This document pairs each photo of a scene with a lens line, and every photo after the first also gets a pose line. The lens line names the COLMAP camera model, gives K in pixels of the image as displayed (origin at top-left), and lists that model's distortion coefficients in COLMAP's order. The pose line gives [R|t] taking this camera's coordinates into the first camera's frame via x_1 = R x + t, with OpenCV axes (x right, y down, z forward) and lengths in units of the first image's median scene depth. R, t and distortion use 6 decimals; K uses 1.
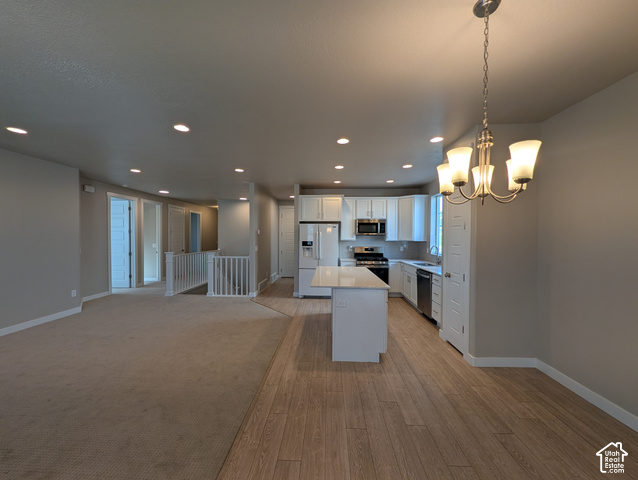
lens RADIAL K [[247.6, 0, 319.0], [0, 247.6, 240.0], [0, 0, 1]] dist [-0.000900, -0.000147]
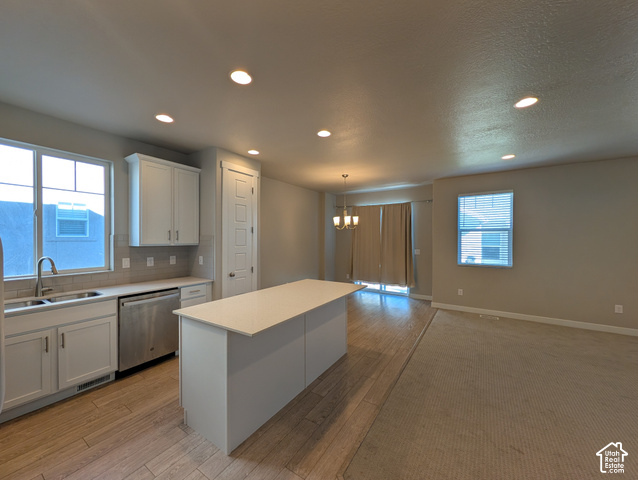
lens RADIAL K [[247.6, 0, 319.0], [0, 247.6, 240.0], [0, 0, 1]] dist [-0.000900, -0.000147]
pose [[-0.861357, -0.012595, 0.507844, -0.196324], [0.000083, 0.999689, 0.024933, -0.019507], [-0.508000, 0.021519, -0.861088, 1.005564]]
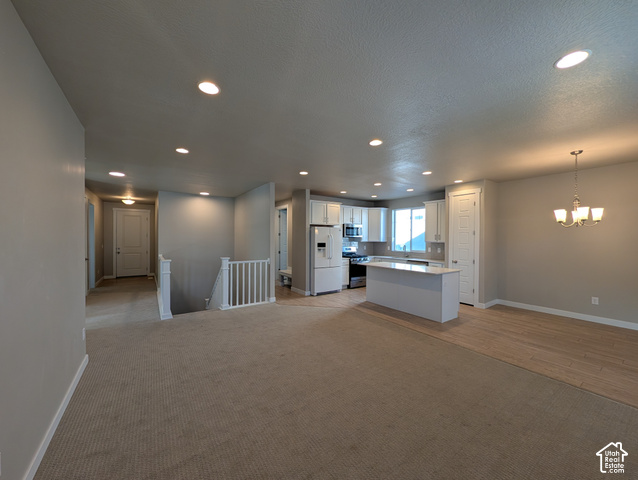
lens RADIAL K [[247.6, 0, 319.0], [0, 247.6, 240.0], [0, 0, 1]] dist [-0.000900, -0.000147]
pose [[0.792651, -0.006227, 0.609644, -0.720436], [0.007802, 0.999970, 0.000070, -0.007274], [-0.609626, 0.004700, 0.792675, 0.135958]]
